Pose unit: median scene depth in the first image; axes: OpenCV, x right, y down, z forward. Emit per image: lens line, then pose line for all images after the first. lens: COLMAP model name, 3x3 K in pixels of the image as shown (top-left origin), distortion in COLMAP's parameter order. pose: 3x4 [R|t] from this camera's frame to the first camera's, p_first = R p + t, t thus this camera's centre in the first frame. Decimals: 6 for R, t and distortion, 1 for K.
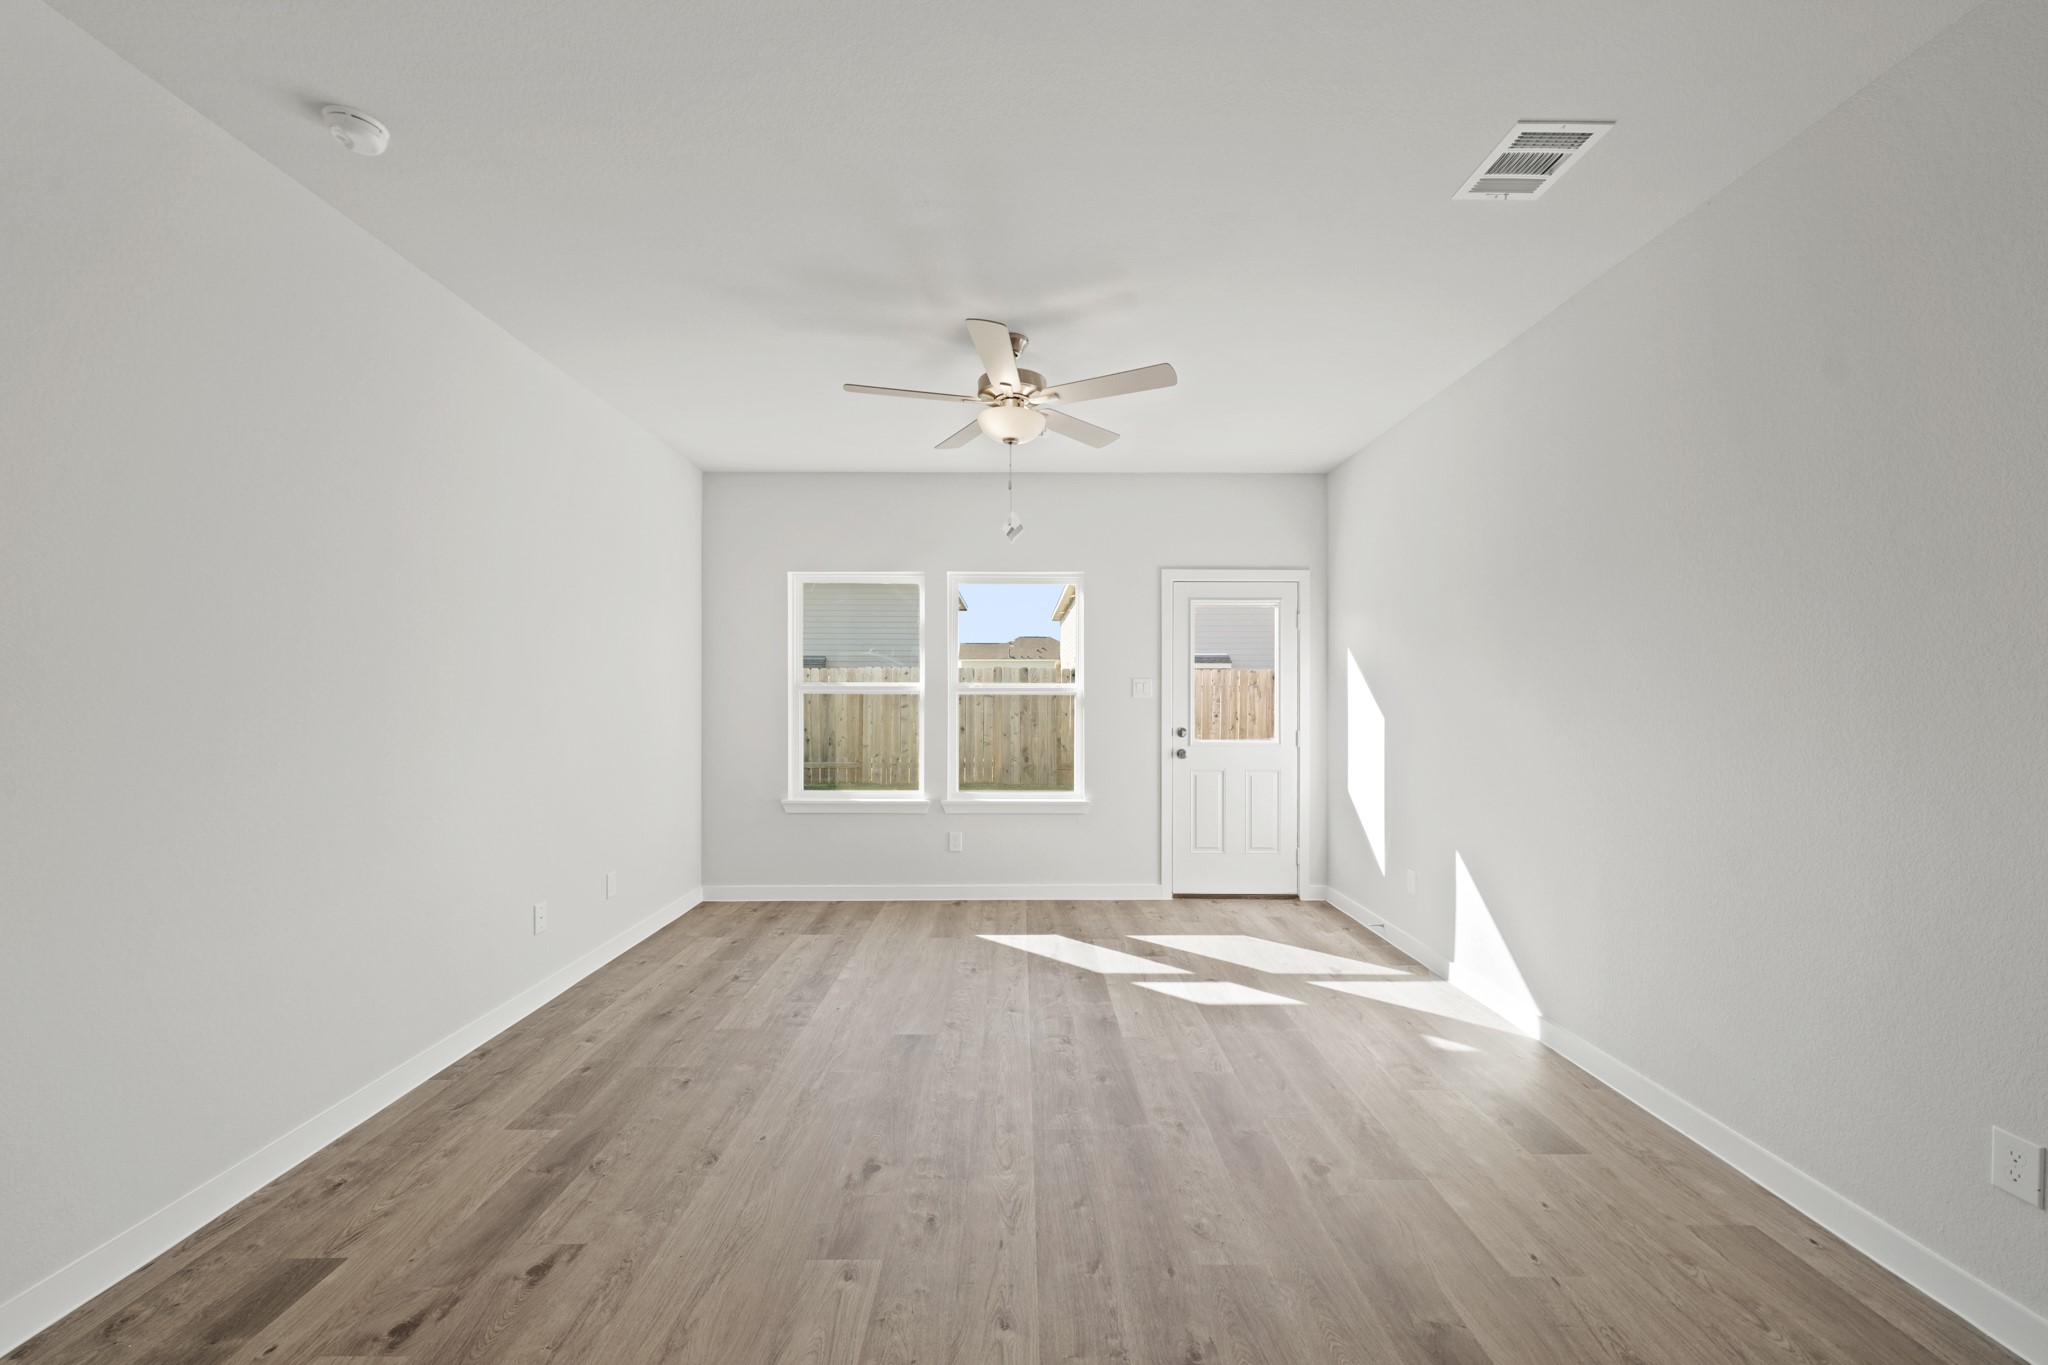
lens RADIAL K [[770.3, 0, 1025.8], [0, 770.3, 700.3], [0, 0, 1]] dist [0.006803, -0.000311]
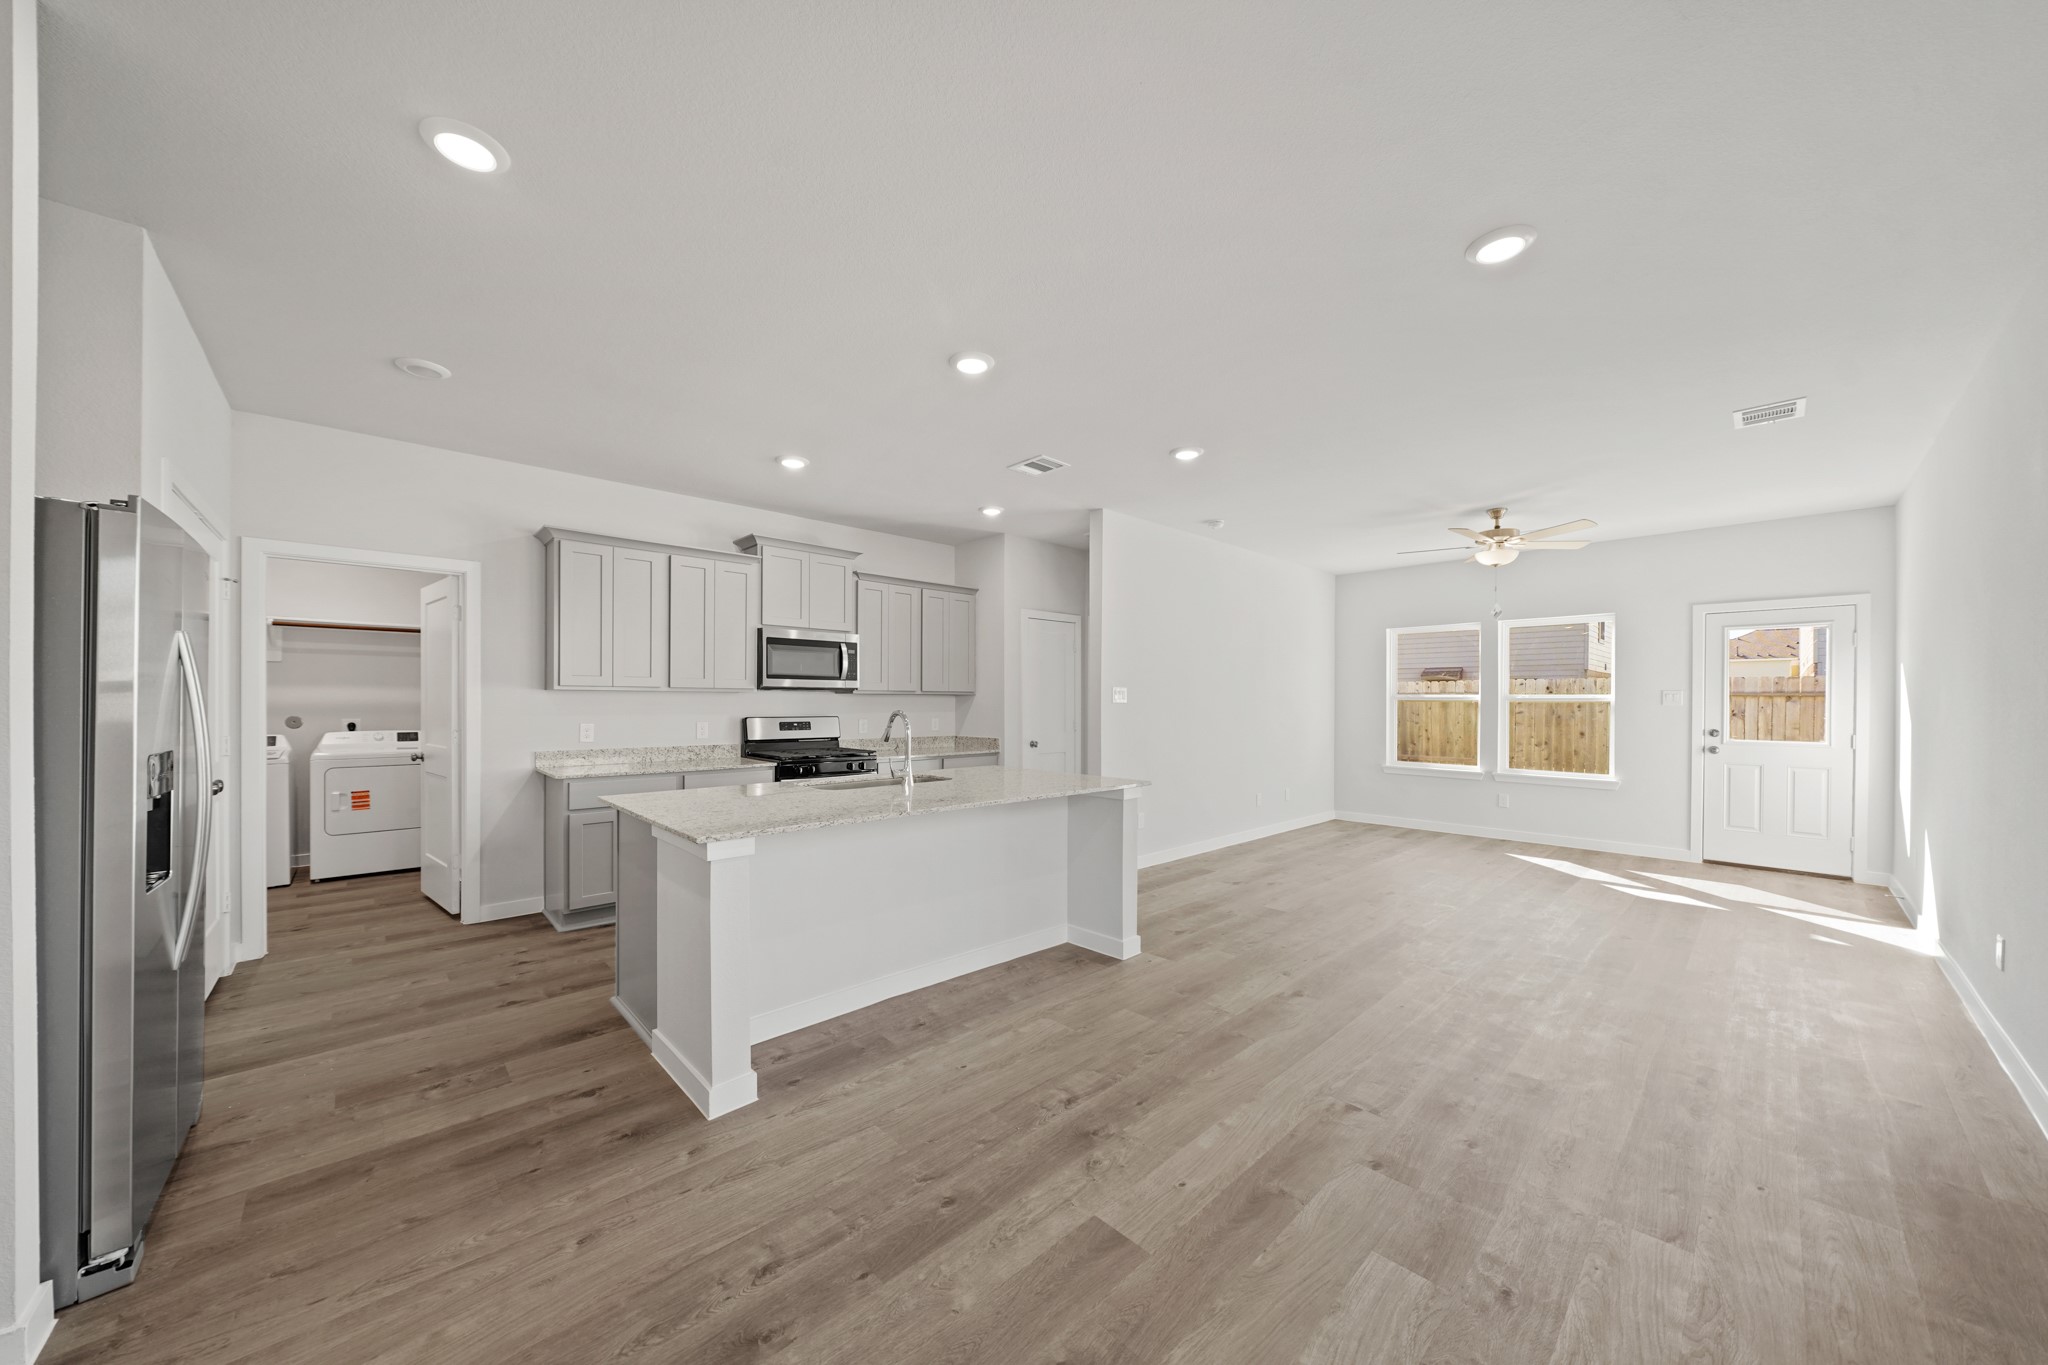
lens RADIAL K [[713.7, 0, 1013.8], [0, 713.7, 697.5], [0, 0, 1]] dist [-0.001906, -0.000533]
pose [[0.663228, -0.001634, -0.748416, 0.317567], [-0.013701, 0.999804, -0.014324, 0.016127], [0.748292, 0.019754, 0.663075, -0.641492]]
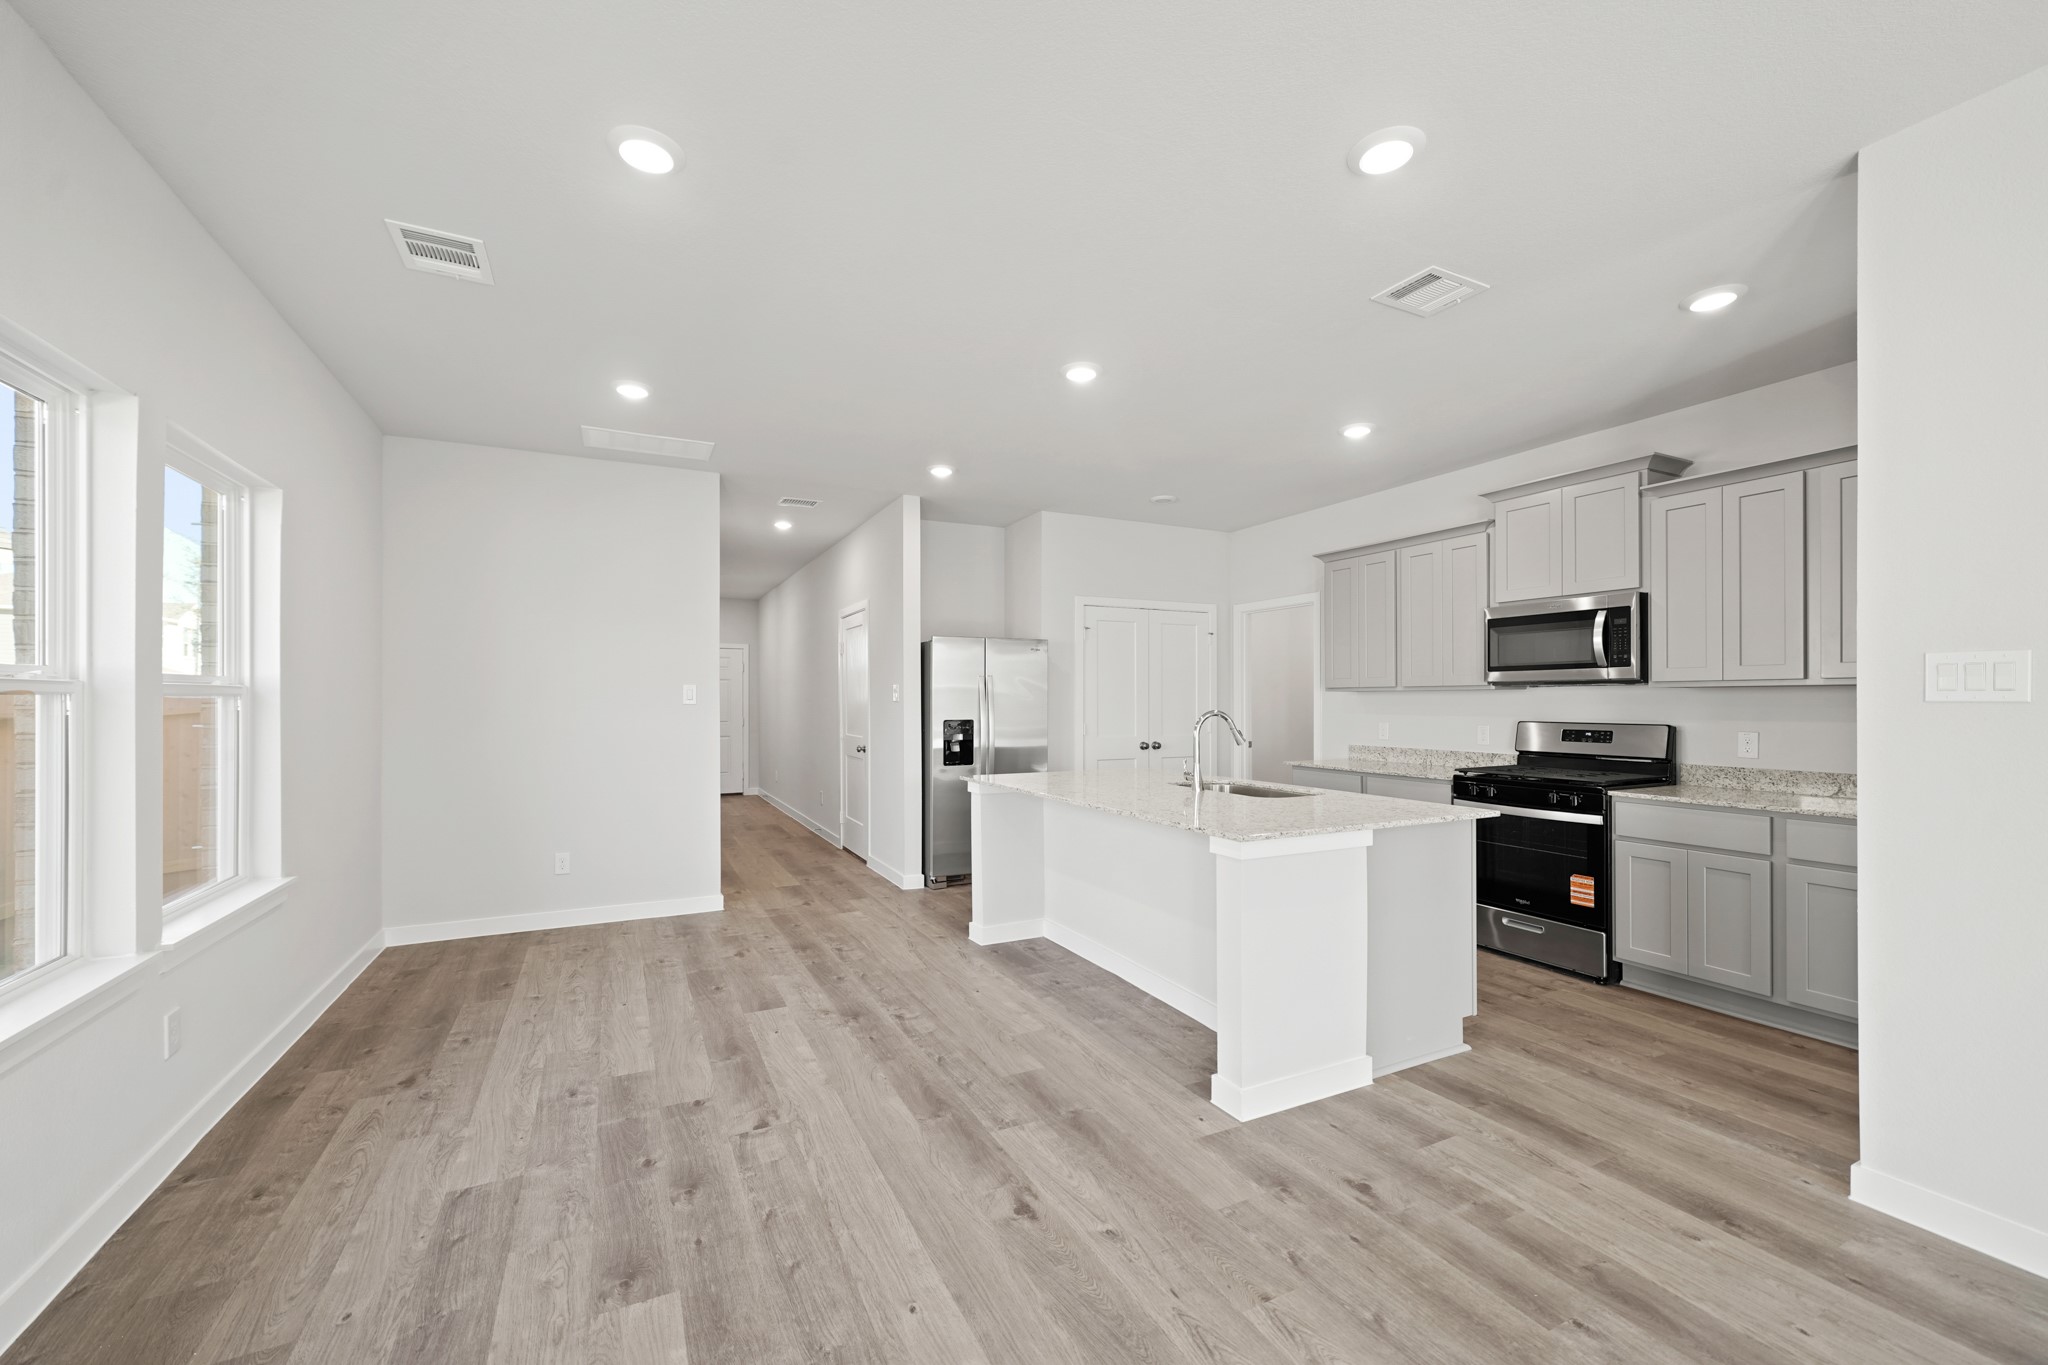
lens RADIAL K [[793.9, 0, 1014.7], [0, 793.9, 686.1], [0, 0, 1]] dist [-0.002163, 0.000037]
pose [[-0.903638, -0.007389, -0.428233, 0.178377], [-0.004694, 0.999962, -0.007349, 0.003439], [0.428271, -0.004631, -0.903638, 0.413184]]
